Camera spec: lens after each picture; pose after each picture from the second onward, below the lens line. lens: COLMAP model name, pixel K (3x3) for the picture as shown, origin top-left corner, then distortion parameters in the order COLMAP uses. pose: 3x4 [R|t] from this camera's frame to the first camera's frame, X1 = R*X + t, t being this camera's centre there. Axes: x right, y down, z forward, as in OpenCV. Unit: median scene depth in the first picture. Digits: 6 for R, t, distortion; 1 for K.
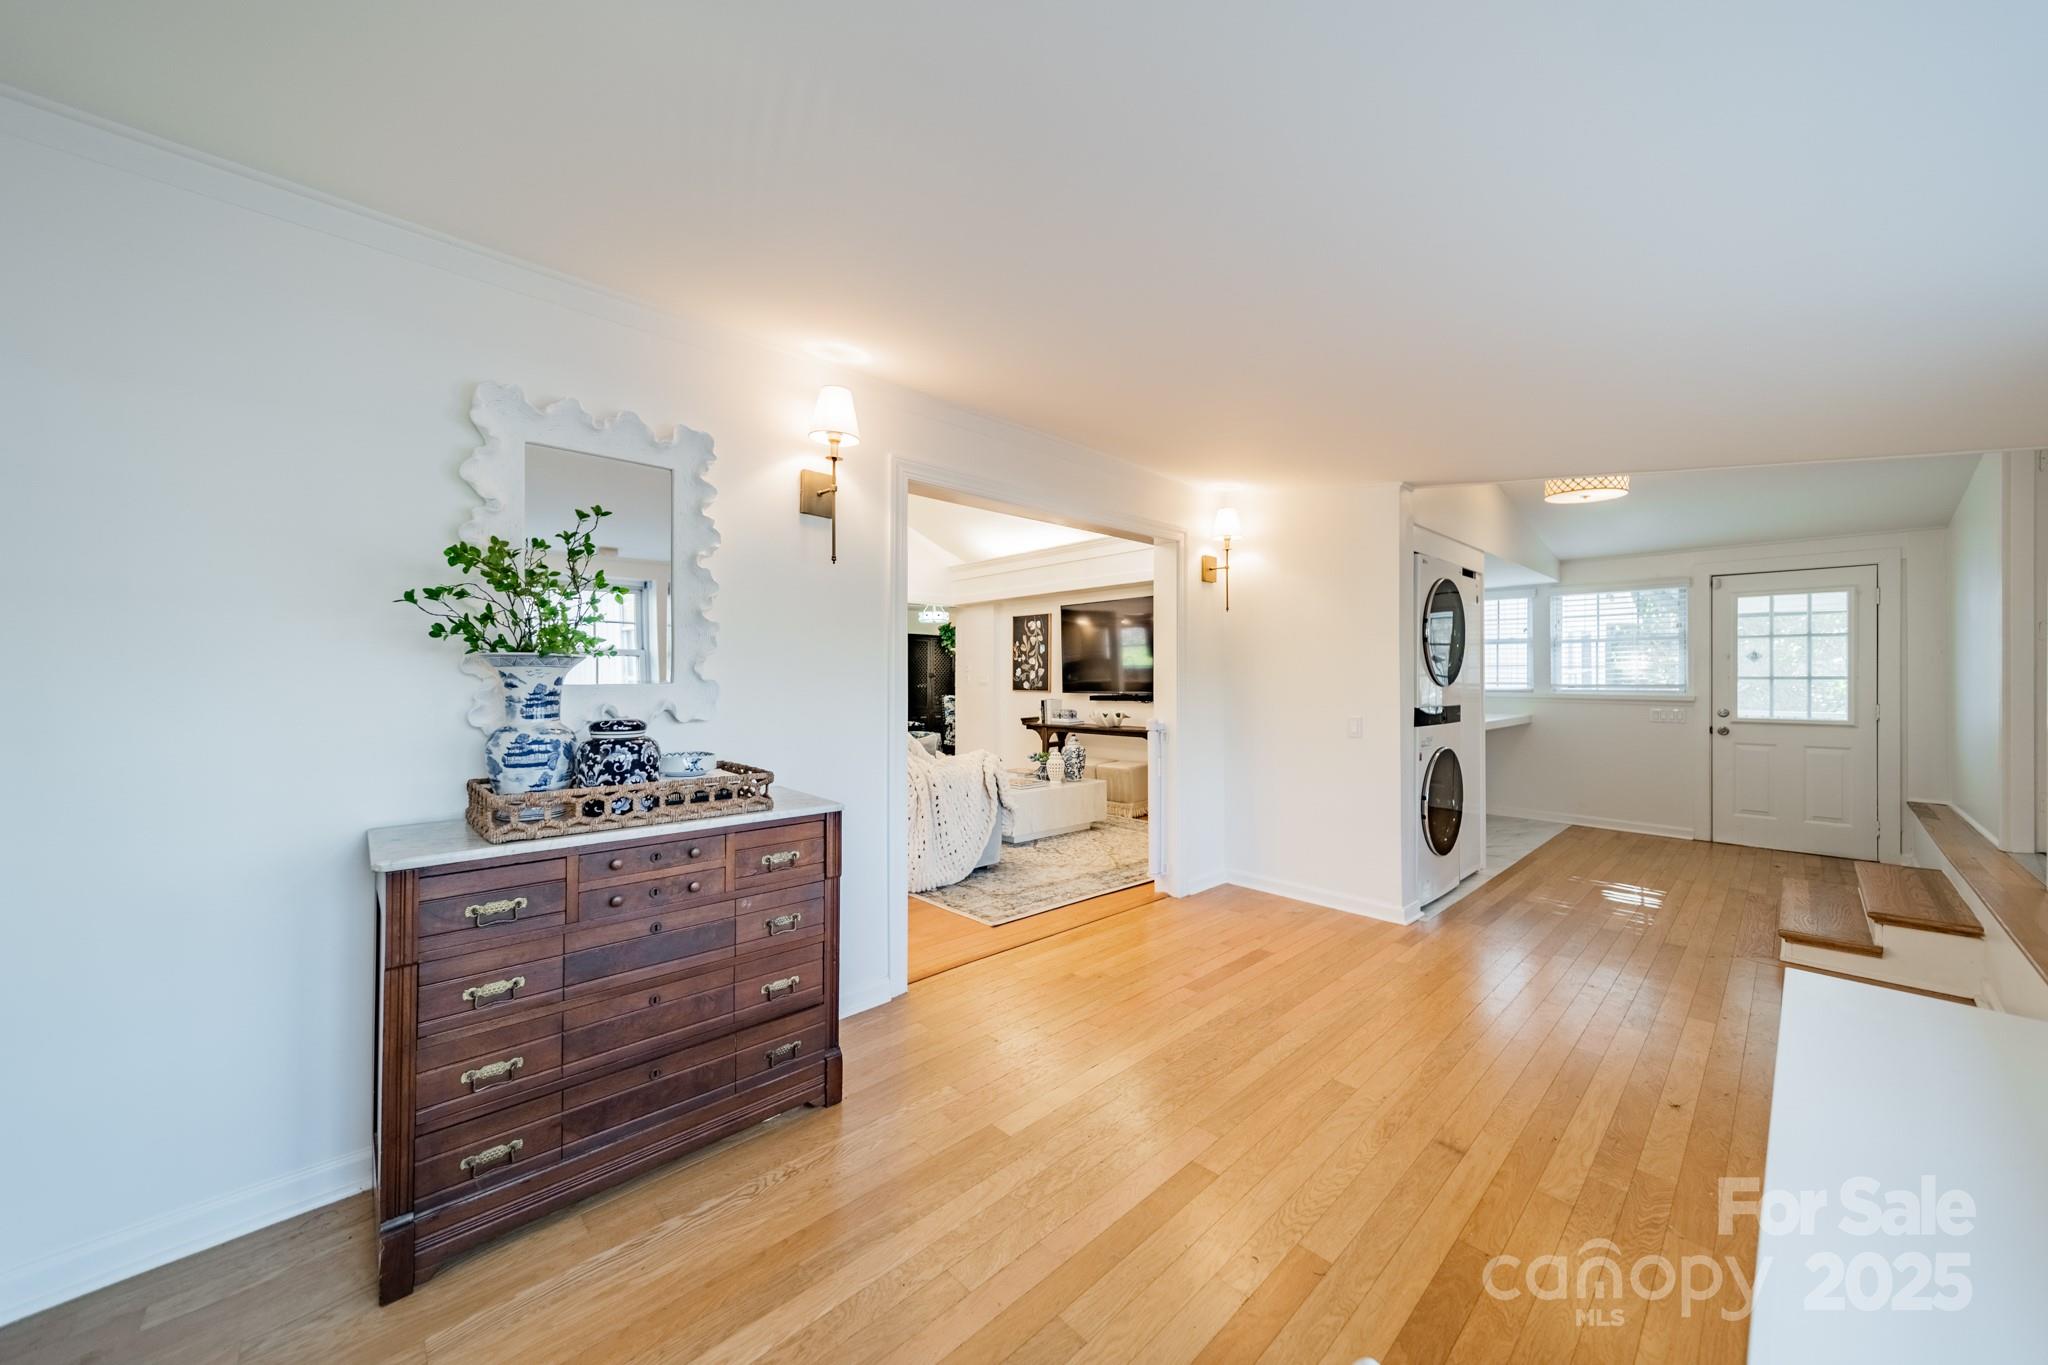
lens RADIAL K [[731.6, 0, 1030.6], [0, 731.6, 678.9], [0, 0, 1]] dist [0.009710, -0.000028]
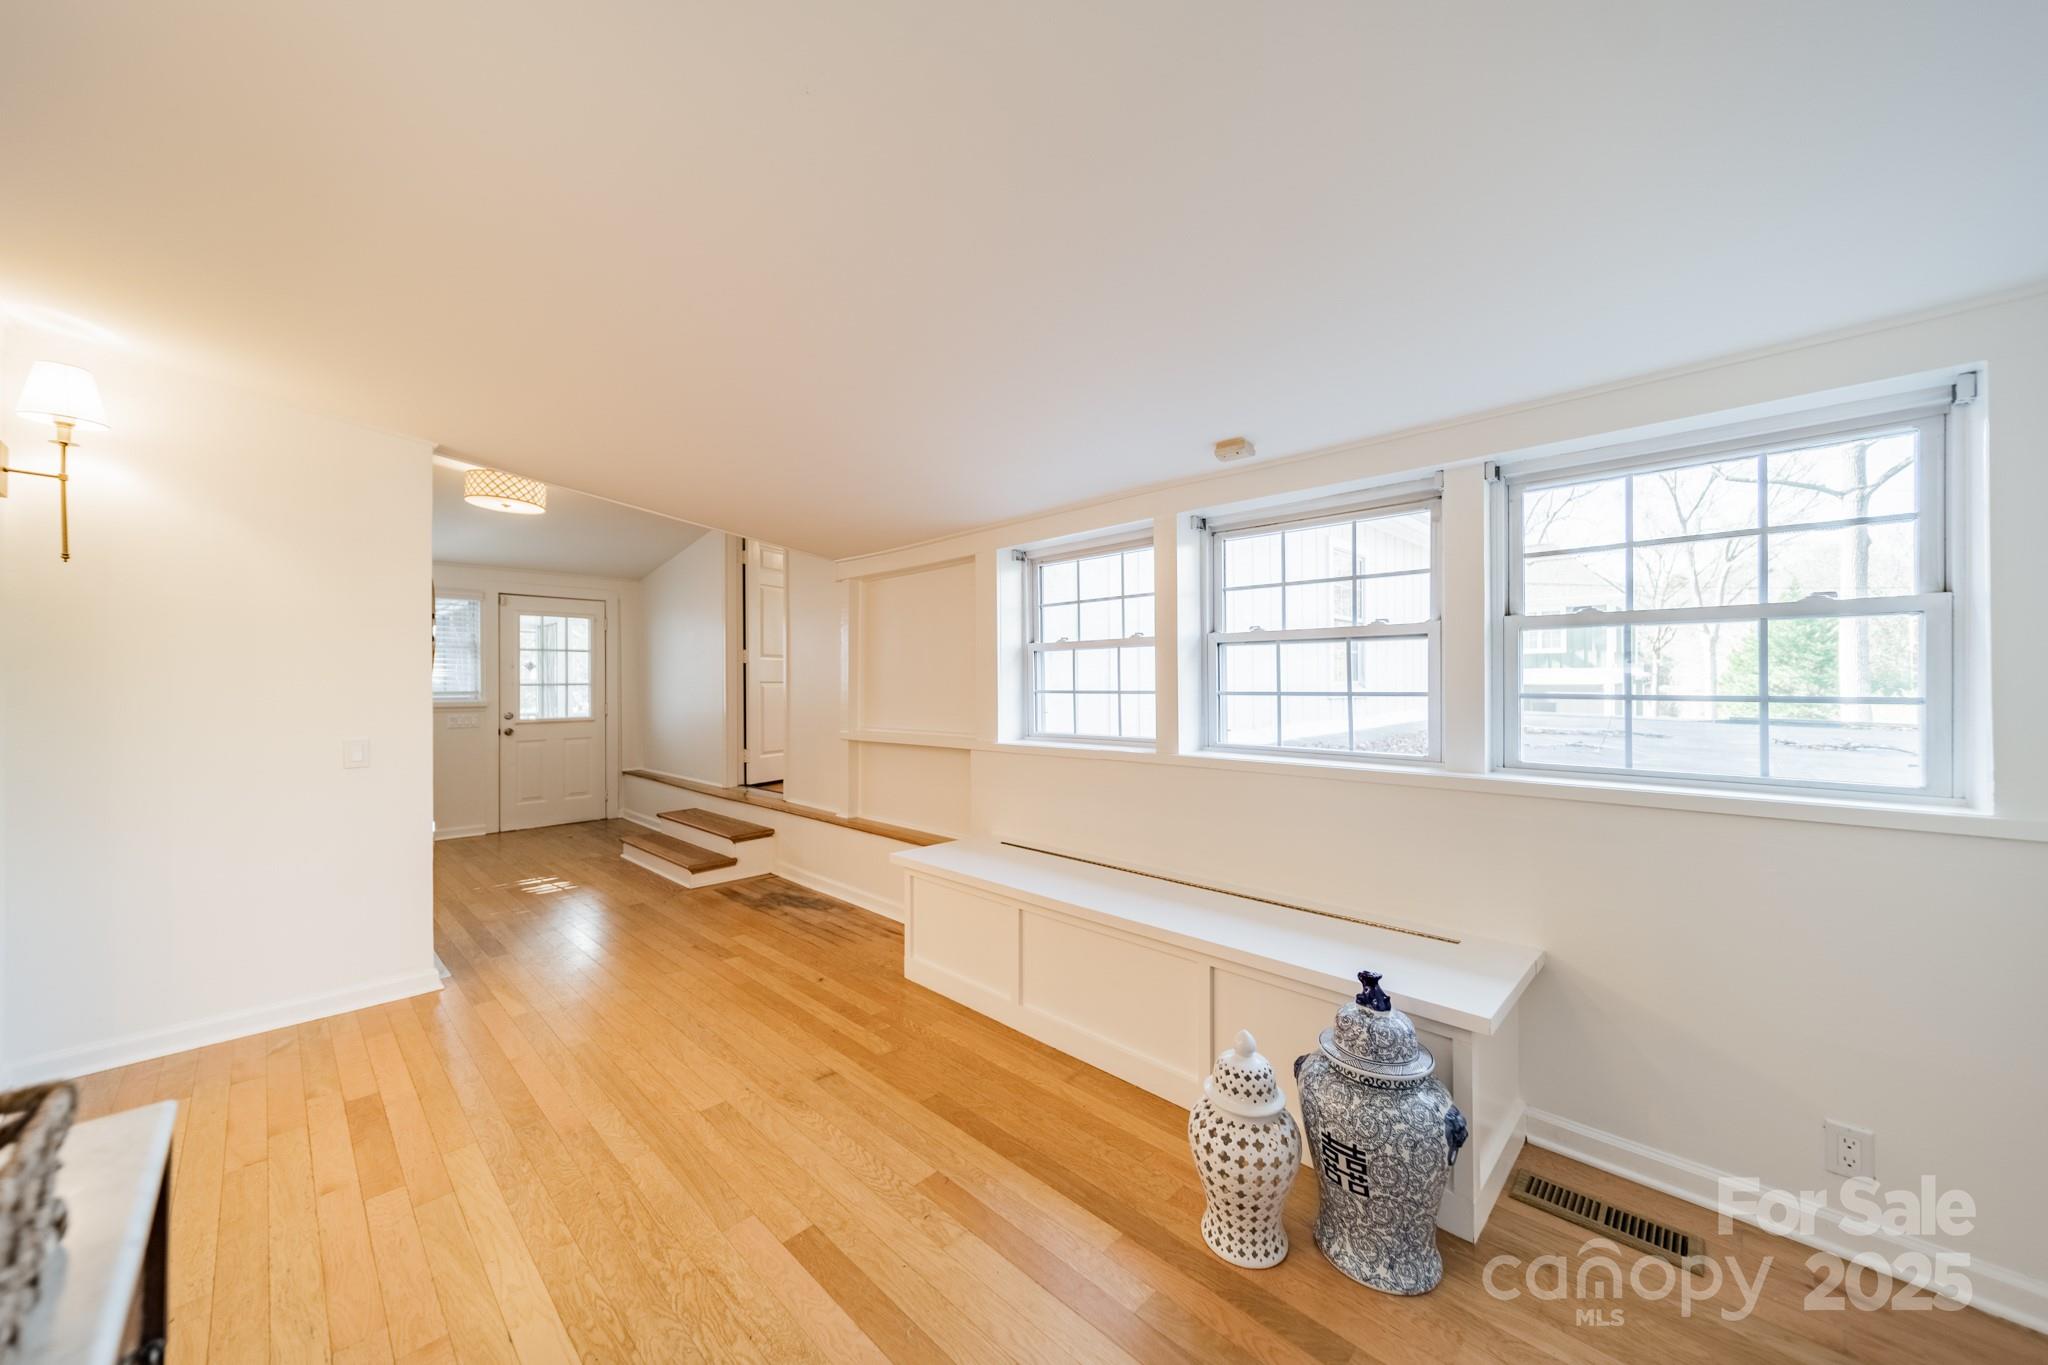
lens RADIAL K [[731.6, 0, 1030.6], [0, 731.6, 678.9], [0, 0, 1]] dist [0.009710, -0.000028]
pose [[-0.044595, 0.002932, 0.999001, -0.329366], [0.009804, 0.999949, -0.002497, 0.000195], [-0.998957, 0.009683, -0.044622, 0.372482]]
